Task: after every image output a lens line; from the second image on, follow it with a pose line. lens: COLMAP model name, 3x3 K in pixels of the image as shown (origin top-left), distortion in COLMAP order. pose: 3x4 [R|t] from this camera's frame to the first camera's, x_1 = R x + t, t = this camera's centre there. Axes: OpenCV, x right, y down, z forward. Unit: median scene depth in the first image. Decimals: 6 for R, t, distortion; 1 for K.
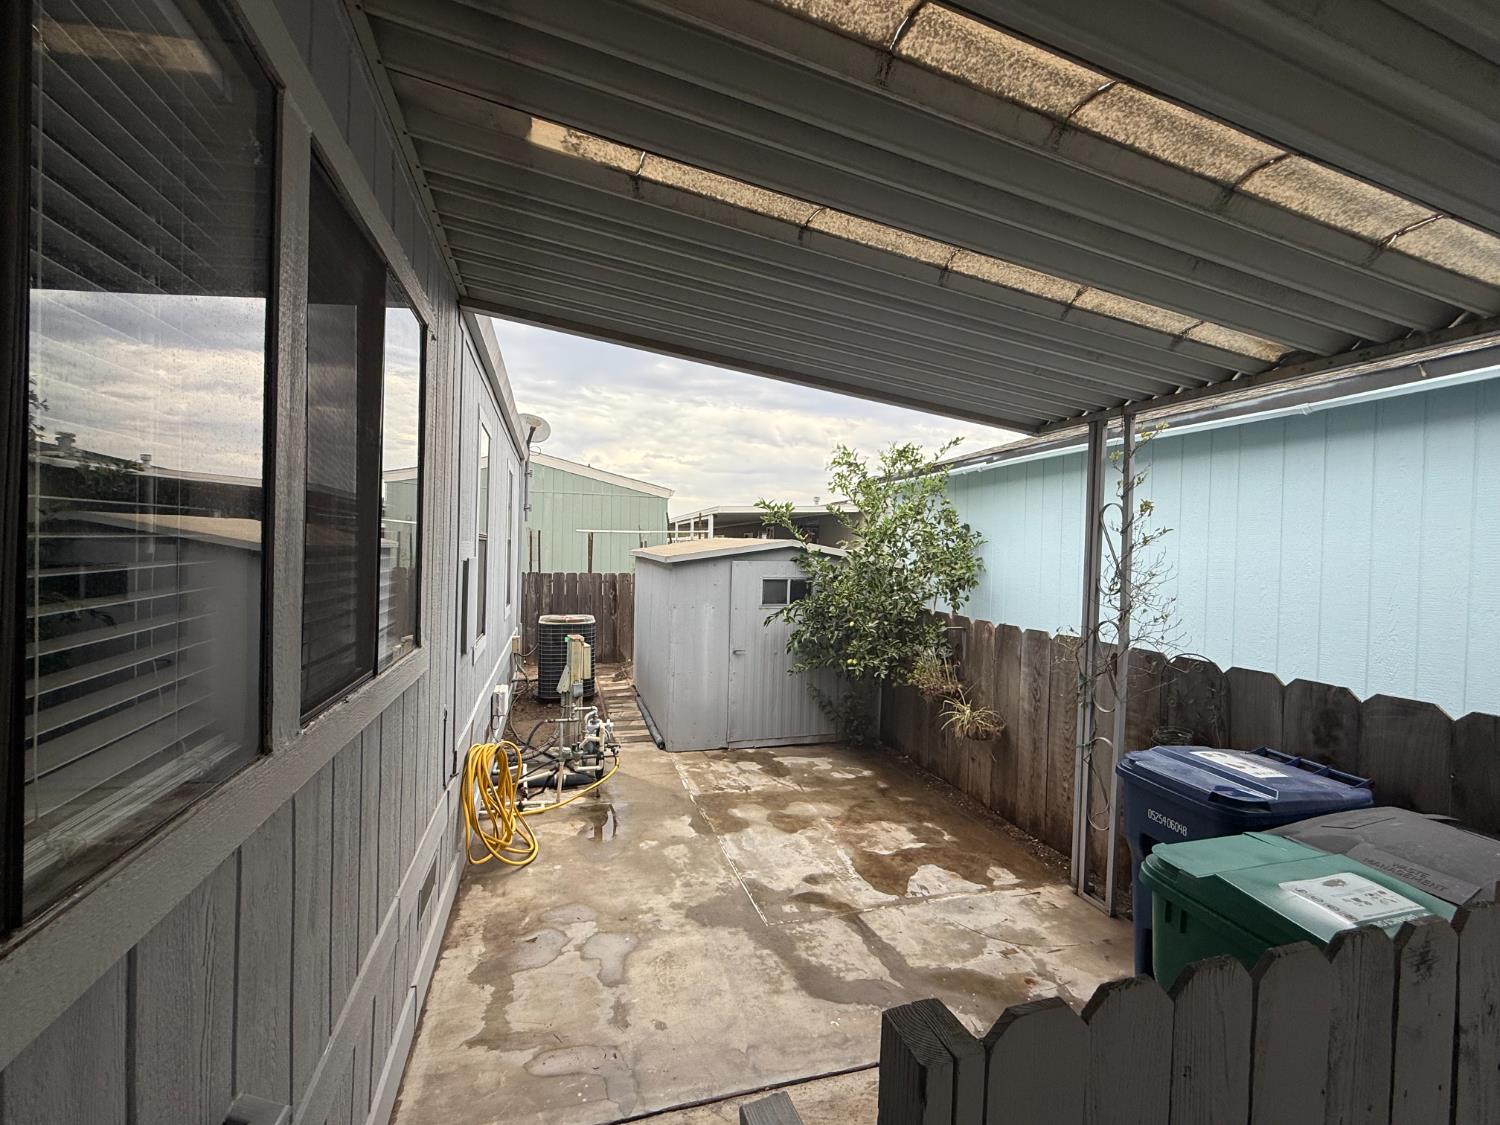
lens RADIAL K [[637.0, 0, 750.6], [0, 637.0, 565.8], [0, 0, 1]] dist [0.000476, -0.000202]
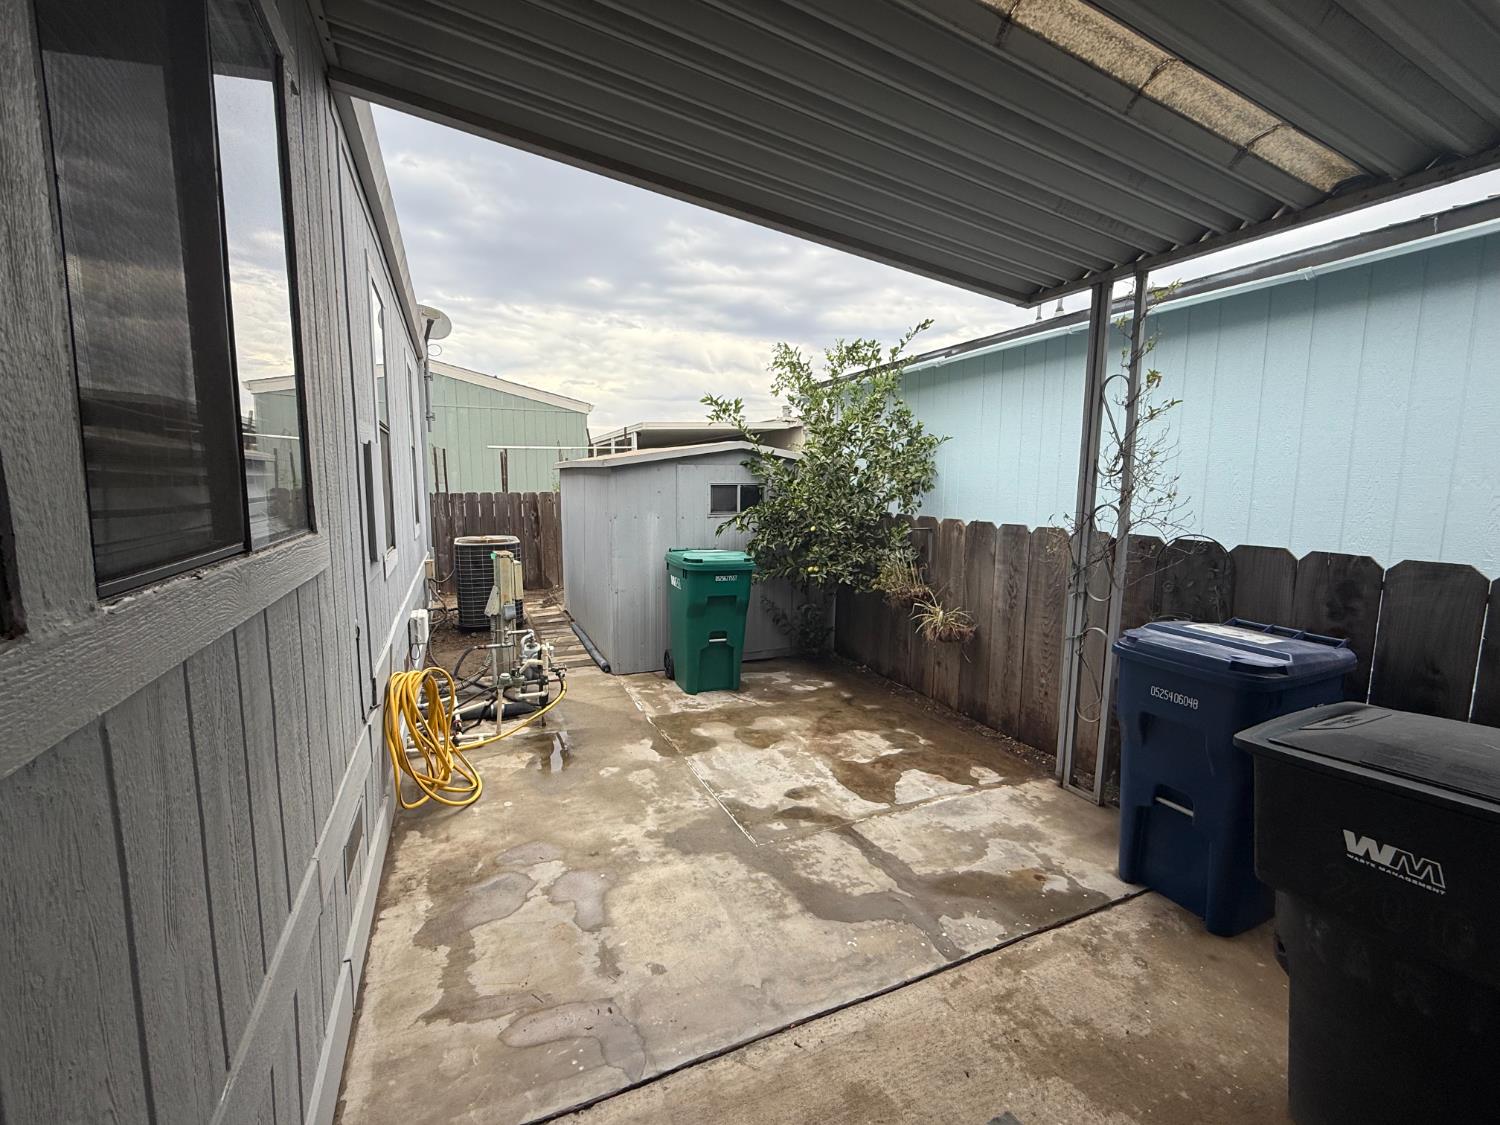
lens RADIAL K [[637.0, 0, 750.6], [0, 637.0, 565.8], [0, 0, 1]] dist [0.000476, -0.000202]
pose [[0.991297, -0.034107, 0.127149, -0.078308], [0.020012, 0.993672, 0.110528, 0.062762], [-0.130114, -0.107021, 0.985706, 0.139291]]
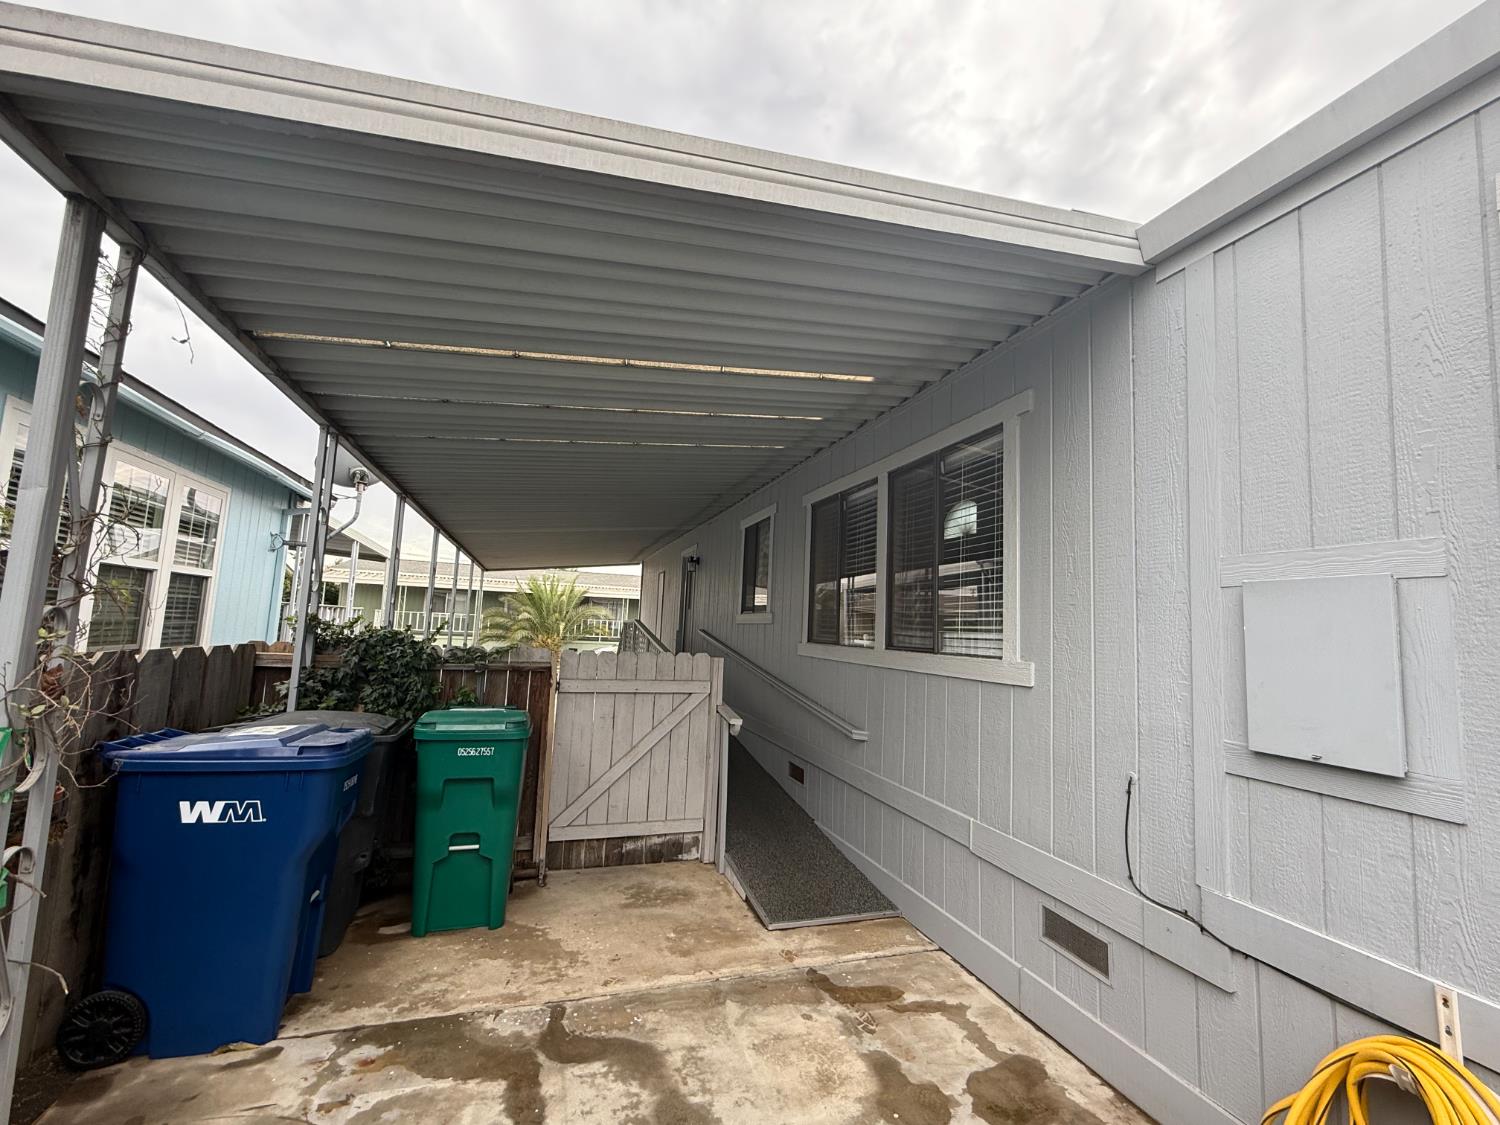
lens RADIAL K [[637.0, 0, 750.6], [0, 637.0, 565.8], [0, 0, 1]] dist [0.000476, -0.000202]
pose [[-0.996842, -0.078264, -0.013461, 0.017854], [-0.076942, 0.993803, -0.080228, 0.053194], [0.019657, -0.078939, -0.996686, 1.527120]]
